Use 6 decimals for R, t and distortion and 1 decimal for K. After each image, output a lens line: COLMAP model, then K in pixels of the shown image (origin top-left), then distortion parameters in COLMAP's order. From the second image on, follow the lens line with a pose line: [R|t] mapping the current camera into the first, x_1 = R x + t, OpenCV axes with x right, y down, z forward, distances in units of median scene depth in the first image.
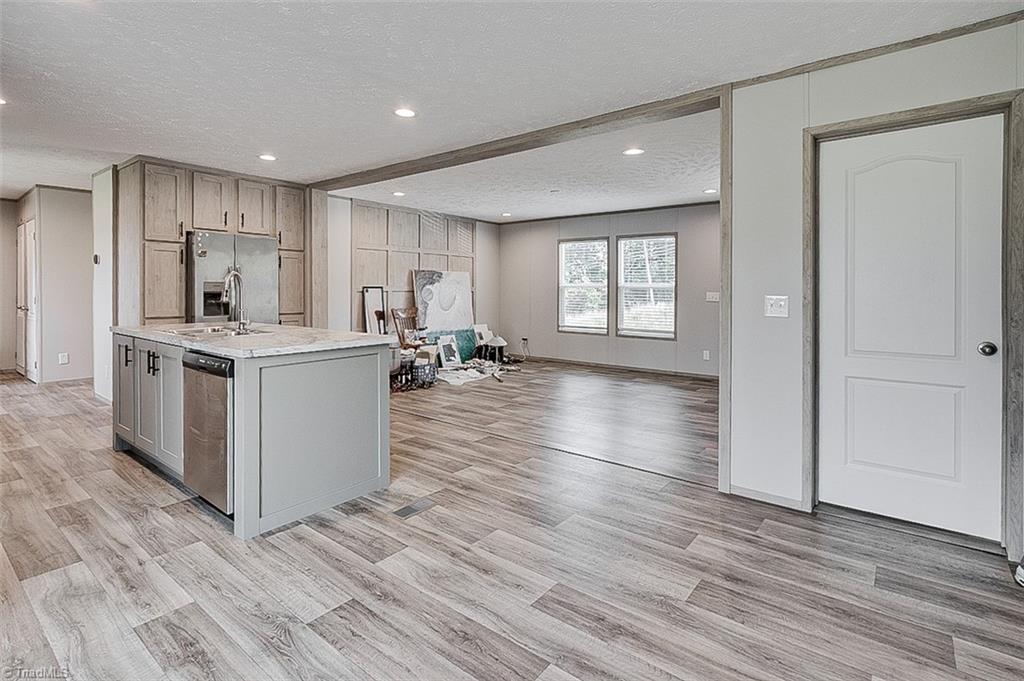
lens RADIAL K [[518.1, 0, 499.9], [0, 518.1, 285.1], [0, 0, 1]] dist [-0.002824, 0.000743]
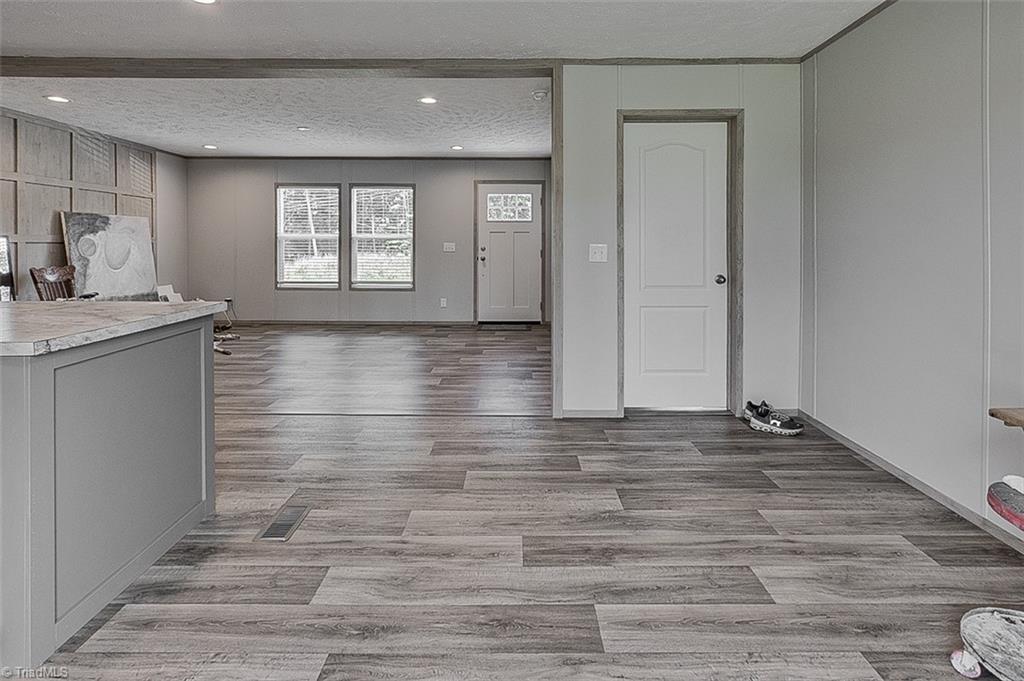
lens RADIAL K [[533.9, 0, 478.1], [0, 533.9, 250.7], [0, 0, 1]] dist [-0.003442, 0.001366]
pose [[0.765308, -0.011660, 0.643559, -0.218107], [-0.006224, 0.999655, 0.025513, 0.000838], [-0.643635, -0.023531, 0.764971, 0.103014]]
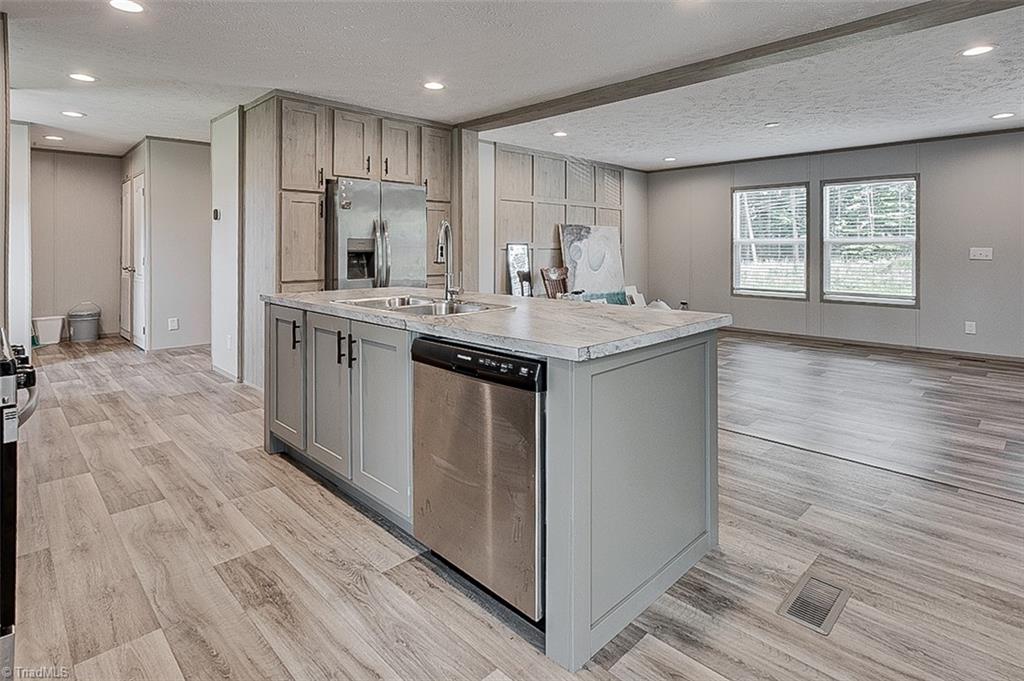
lens RADIAL K [[478.3, 0, 503.1], [0, 478.3, 247.8], [0, 0, 1]] dist [-0.001177, 0.000292]
pose [[0.998752, -0.005832, -0.049606, -0.242527], [0.006357, 0.999925, 0.010441, 0.001147], [0.049542, -0.010743, 0.998714, 0.203586]]
